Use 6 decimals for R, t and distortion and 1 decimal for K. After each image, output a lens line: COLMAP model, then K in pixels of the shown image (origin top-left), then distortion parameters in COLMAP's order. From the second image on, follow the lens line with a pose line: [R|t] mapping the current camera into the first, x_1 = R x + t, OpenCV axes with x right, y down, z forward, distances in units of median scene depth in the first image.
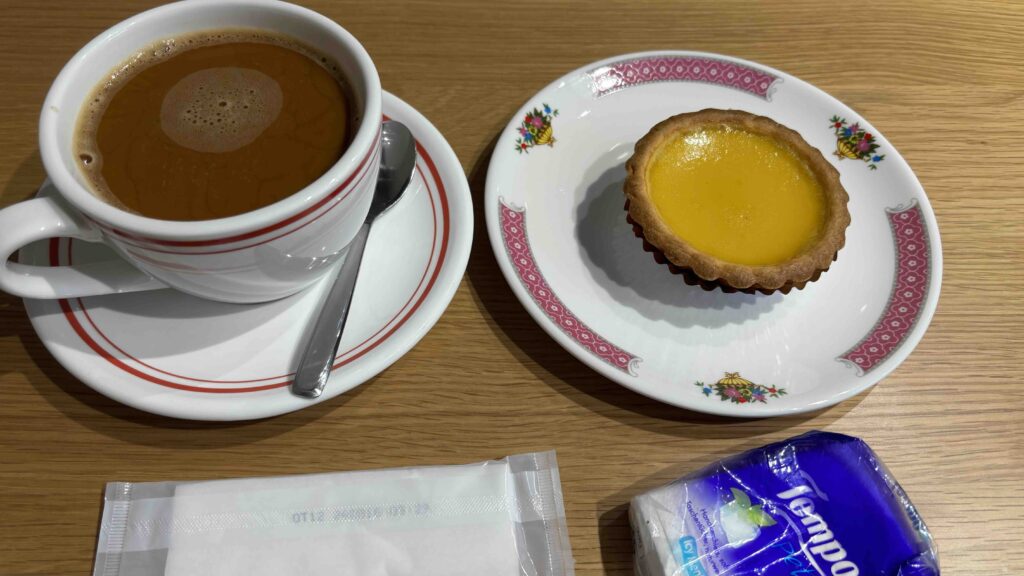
lens RADIAL K [[790.6, 0, 512.0], [0, 790.6, 288.0], [0, 0, 1]] dist [0.002051, 0.000352]
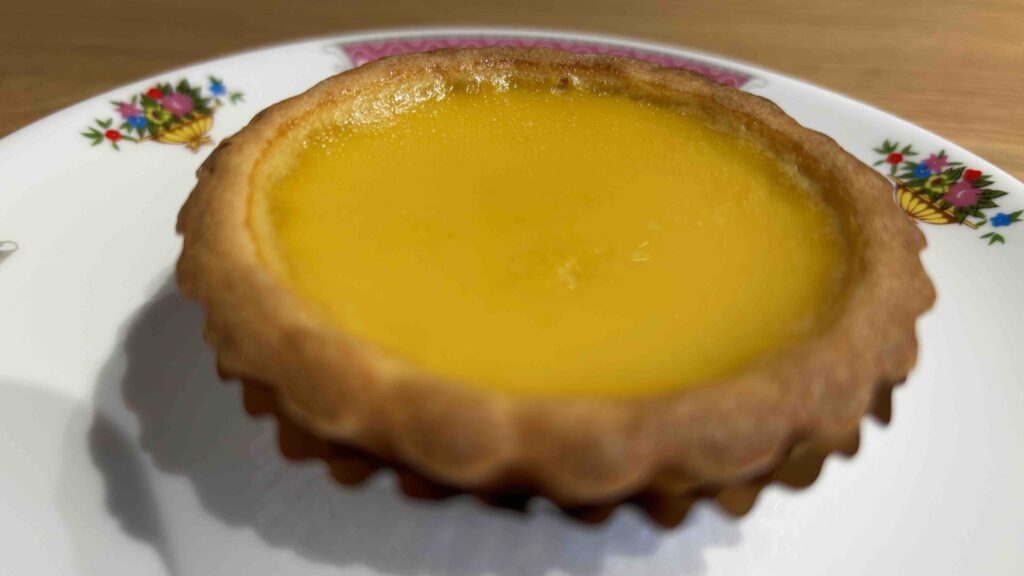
lens RADIAL K [[816.7, 0, 512.0], [0, 816.7, 288.0], [0, 0, 1]] dist [-0.044048, 0.002480]
pose [[0.991370, 0.065188, -0.113736, 0.276516], [-0.101373, 0.931315, -0.349823, 0.024830], [0.083120, 0.358334, 0.929886, 0.639298]]
